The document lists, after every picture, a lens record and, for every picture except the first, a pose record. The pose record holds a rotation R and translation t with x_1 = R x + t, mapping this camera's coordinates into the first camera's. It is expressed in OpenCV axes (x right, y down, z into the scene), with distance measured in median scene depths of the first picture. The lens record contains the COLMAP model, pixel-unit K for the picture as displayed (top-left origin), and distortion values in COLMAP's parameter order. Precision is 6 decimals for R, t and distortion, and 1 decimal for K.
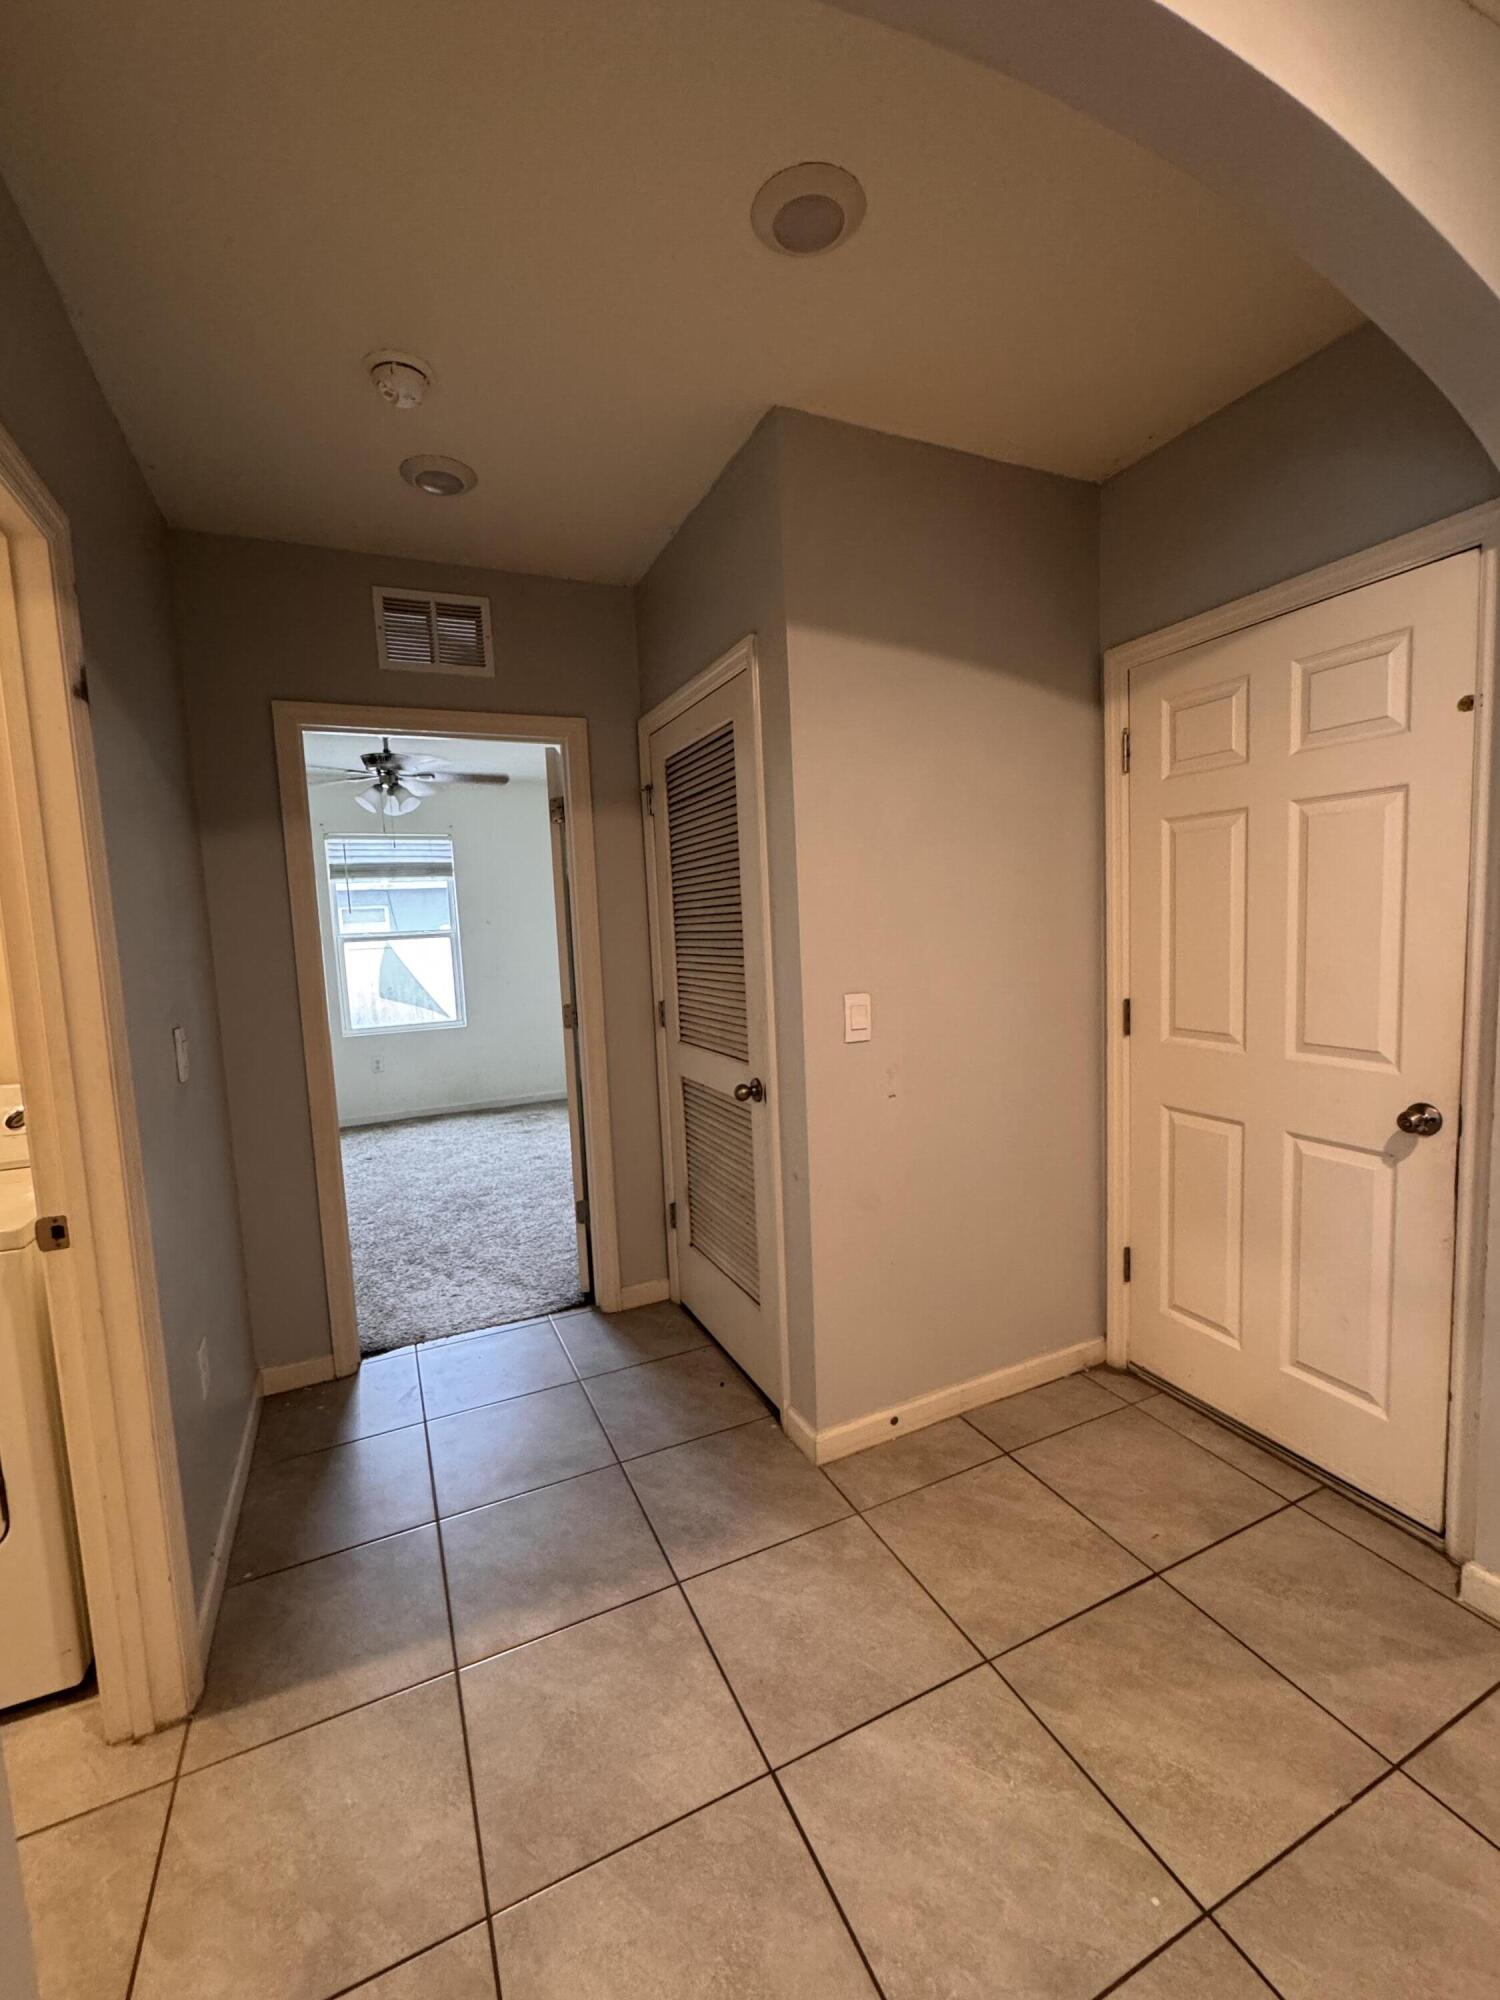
lens RADIAL K [[798.0, 0, 743.1], [0, 798.0, 1004.9], [0, 0, 1]] dist [-0.000746, 0.000240]
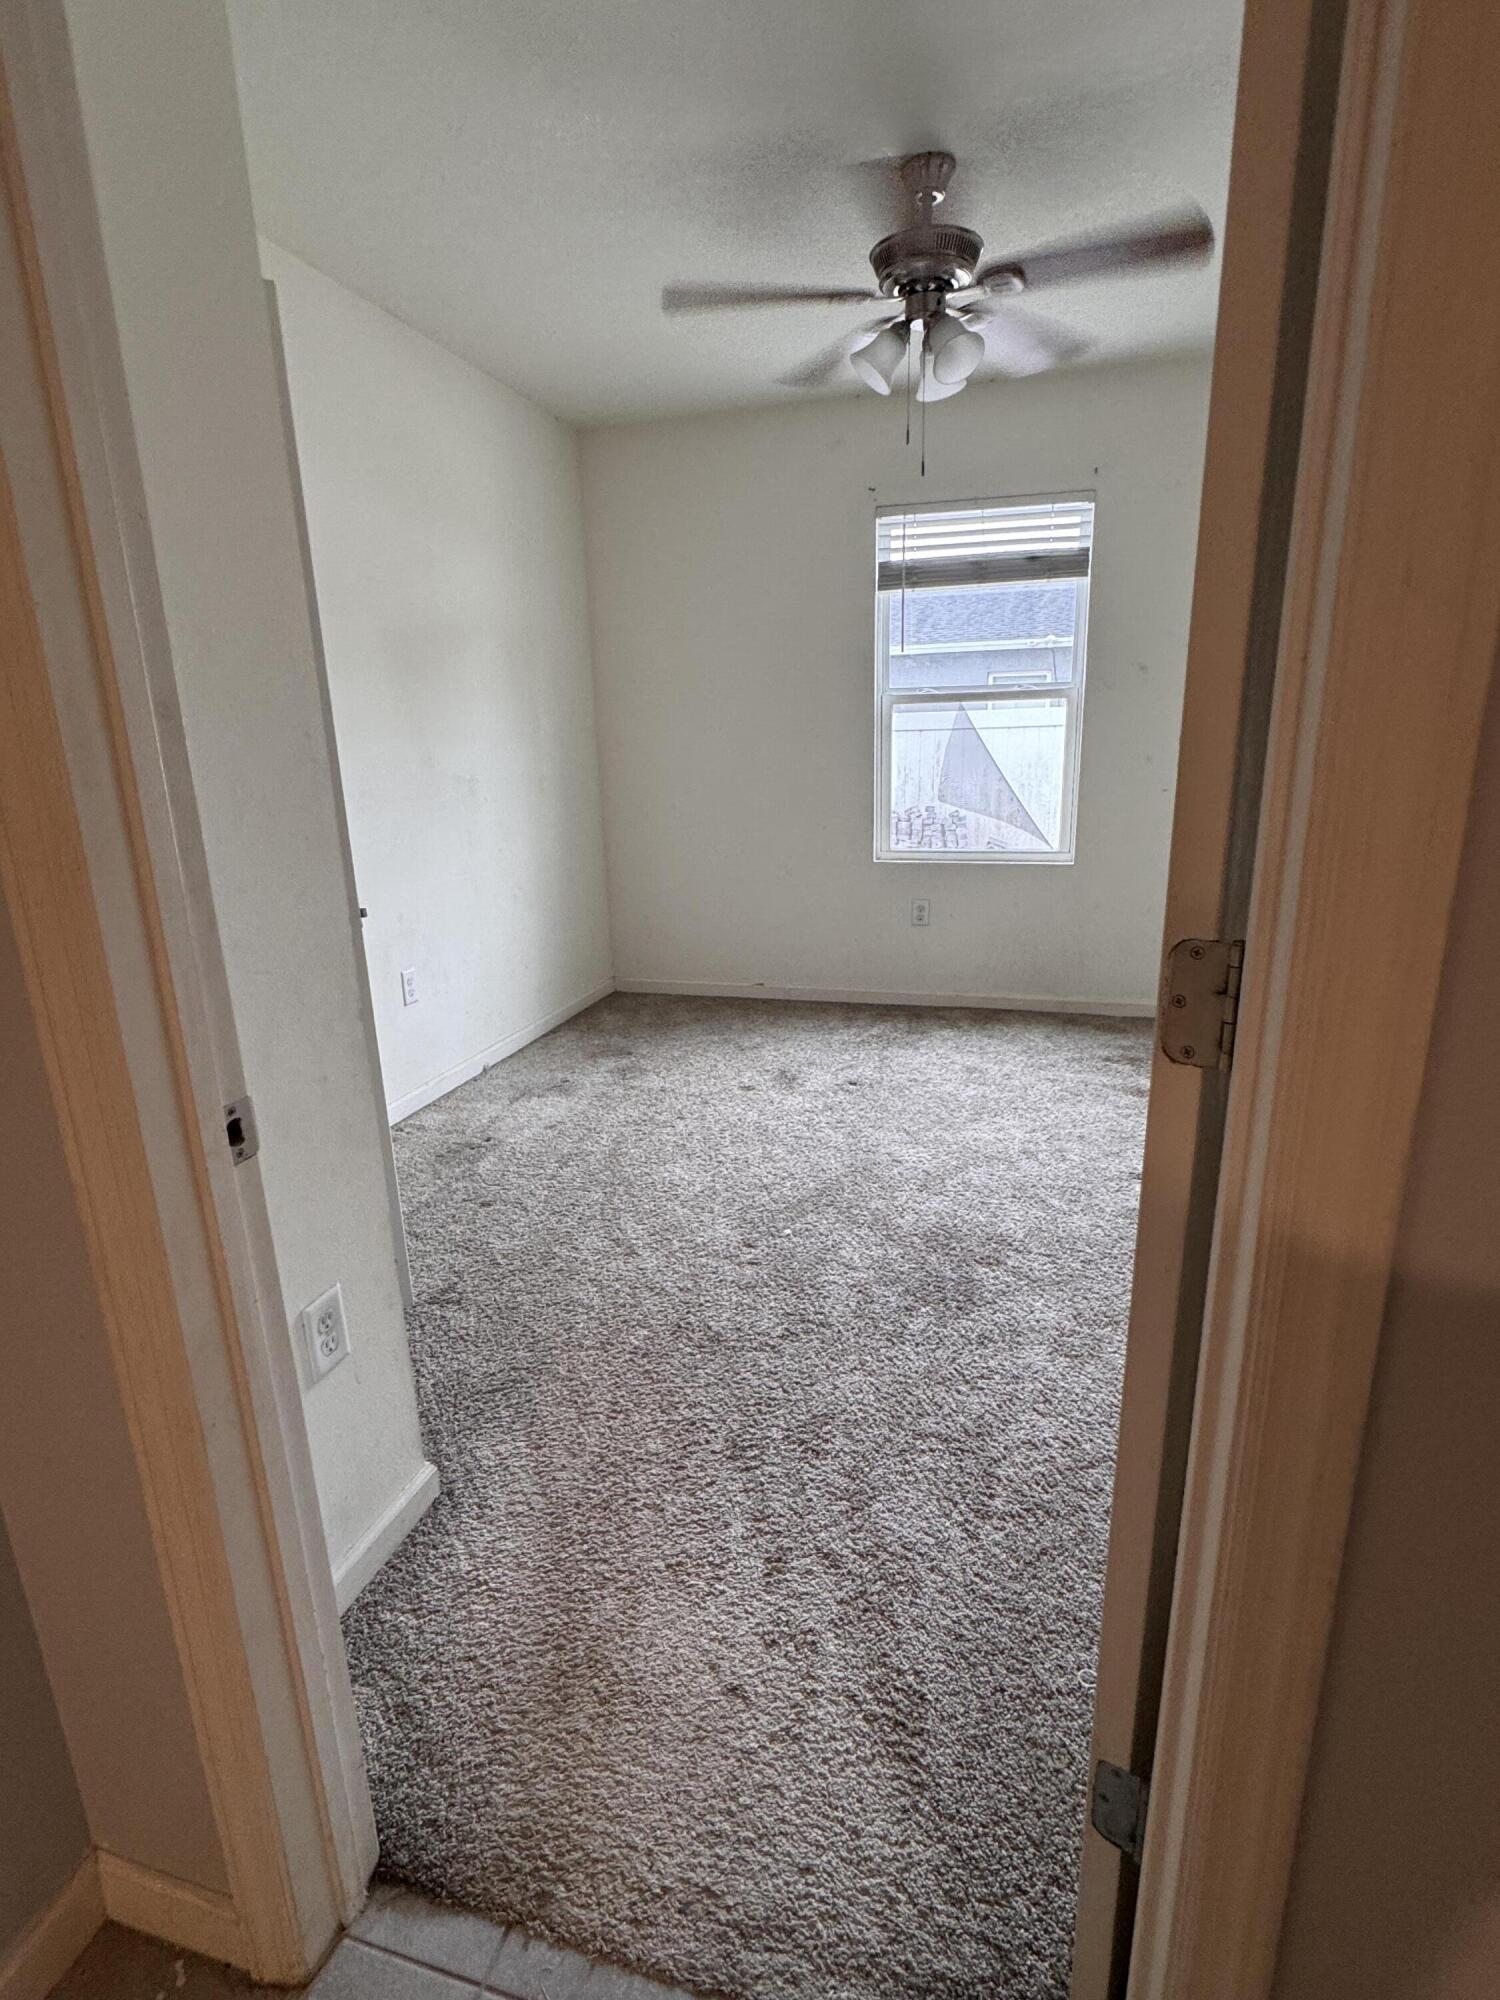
lens RADIAL K [[984.5, 0, 753.9], [0, 984.5, 1004.2], [0, 0, 1]] dist [-0.000341, -0.000170]
pose [[0.752900, 0.197255, -0.627879, -0.094261], [-0.072270, 0.973038, 0.219031, -0.018562], [0.654155, -0.119532, 0.746856, 0.478828]]
